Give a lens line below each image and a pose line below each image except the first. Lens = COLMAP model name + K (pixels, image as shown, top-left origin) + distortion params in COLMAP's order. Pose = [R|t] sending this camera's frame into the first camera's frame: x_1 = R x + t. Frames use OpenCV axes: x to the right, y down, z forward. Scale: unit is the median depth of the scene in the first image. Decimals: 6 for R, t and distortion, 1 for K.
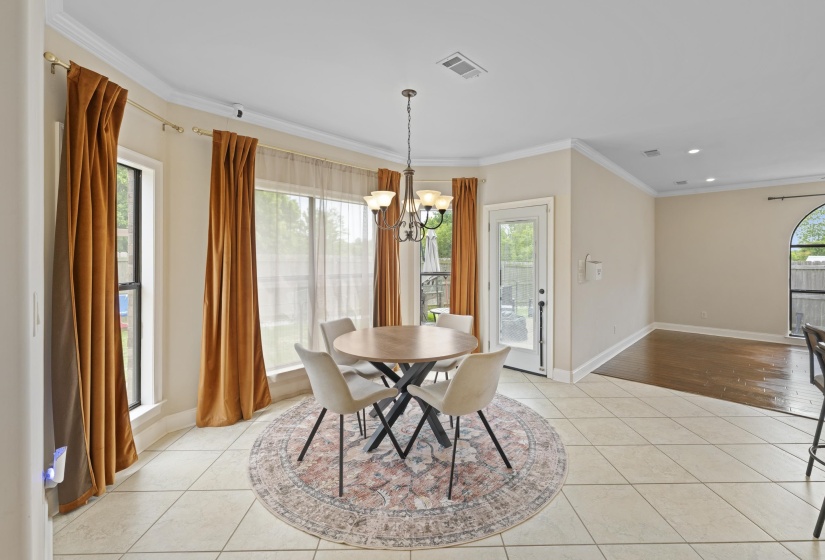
lens RADIAL K [[358.1, 0, 415.1], [0, 358.1, 265.4], [0, 0, 1]] dist [0.000251, 0.000115]
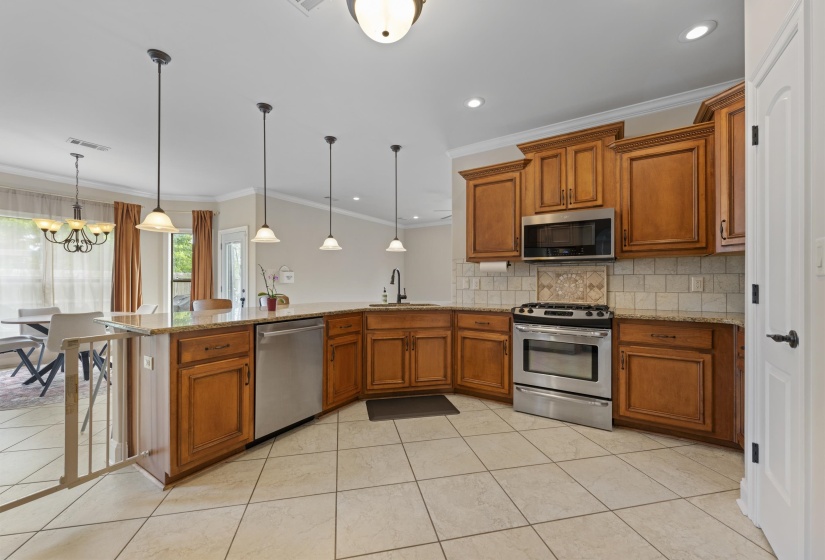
lens RADIAL K [[328.4, 0, 409.8], [0, 328.4, 281.4], [0, 0, 1]] dist [-0.003300, 0.000154]
pose [[0.981234, -0.002980, 0.192798, 0.773622], [0.005155, 0.999929, -0.010781, 0.053462], [-0.192752, 0.011573, 0.981179, -0.442520]]
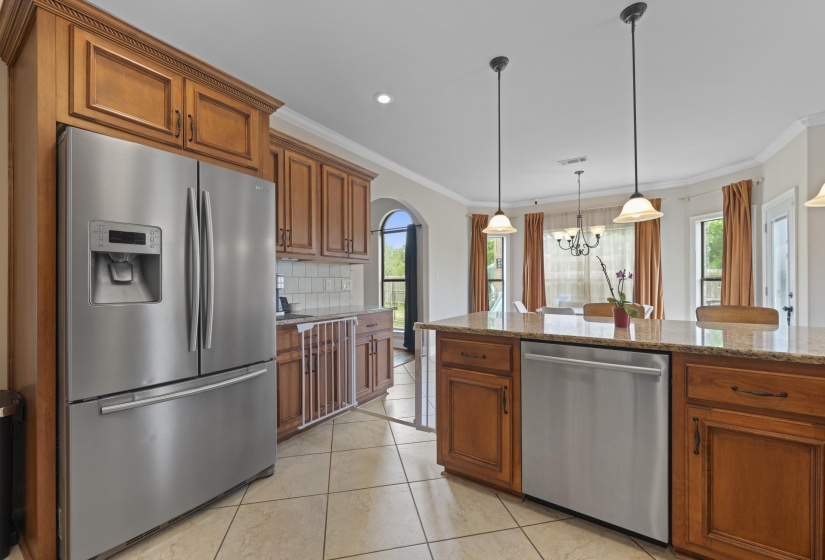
lens RADIAL K [[328.4, 0, 409.8], [0, 328.4, 281.4], [0, 0, 1]] dist [-0.003300, 0.000154]
pose [[0.184465, -0.003841, -0.982832, 0.996177], [-0.006237, 0.999968, -0.005079, 0.049113], [0.982819, 0.007066, 0.184435, -0.079768]]
